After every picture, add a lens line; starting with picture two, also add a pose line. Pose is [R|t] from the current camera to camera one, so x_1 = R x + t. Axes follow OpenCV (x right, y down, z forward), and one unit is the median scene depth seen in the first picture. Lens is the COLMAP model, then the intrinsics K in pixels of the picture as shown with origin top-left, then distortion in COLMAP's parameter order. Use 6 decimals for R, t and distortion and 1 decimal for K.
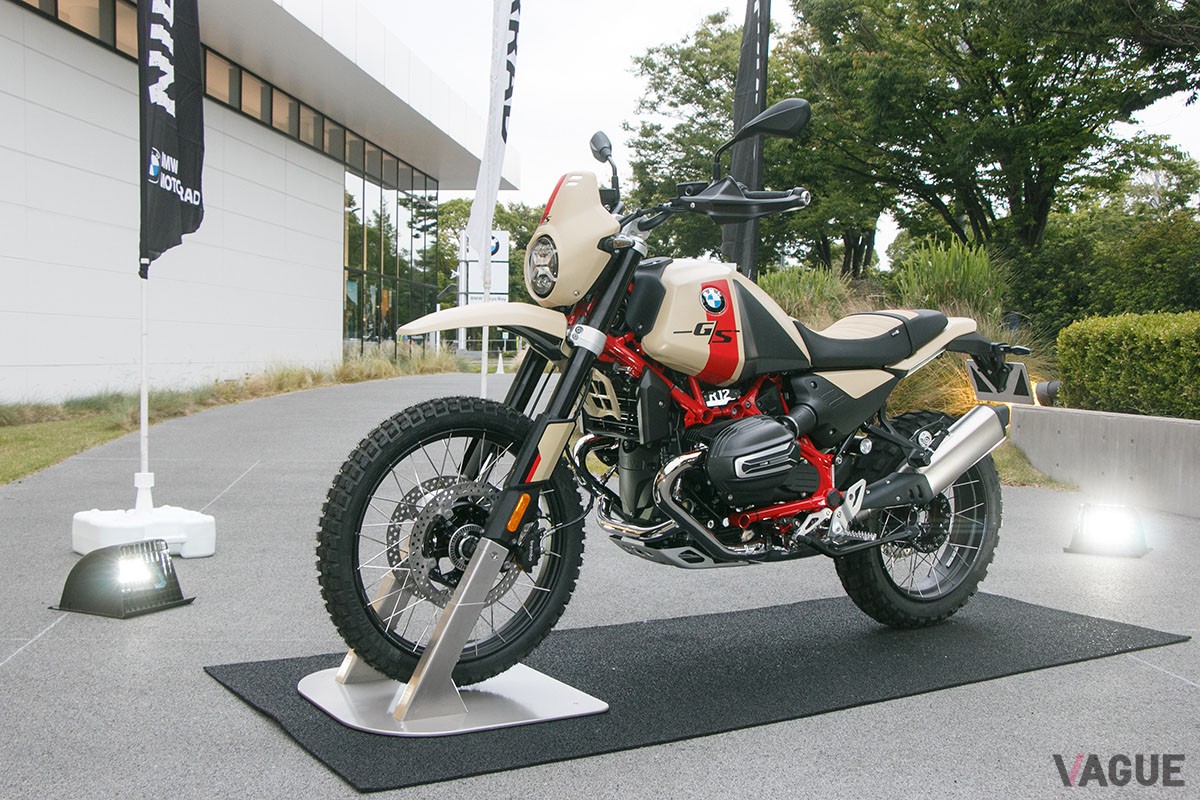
lens RADIAL K [[1367.7, 0, 600.0], [0, 1367.7, 400.0], [0, 0, 1]] dist [0.011665, 0.037570]
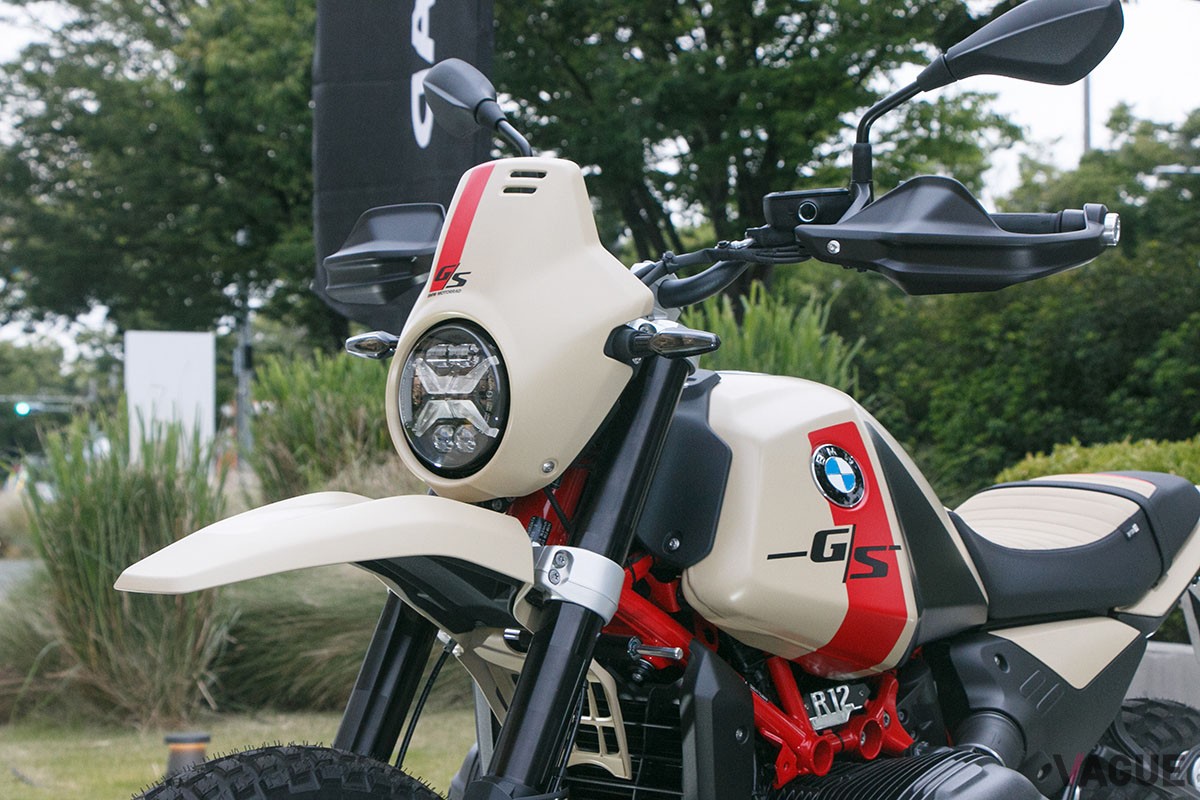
lens RADIAL K [[2644.8, 0, 600.3], [0, 2644.8, 462.1], [0, 0, 1]] dist [0.242824, -0.043767]
pose [[0.955418, -0.018780, 0.294659, -0.219567], [0.032572, 0.998588, -0.041969, -0.045029], [-0.293455, 0.049696, 0.954680, 0.256567]]
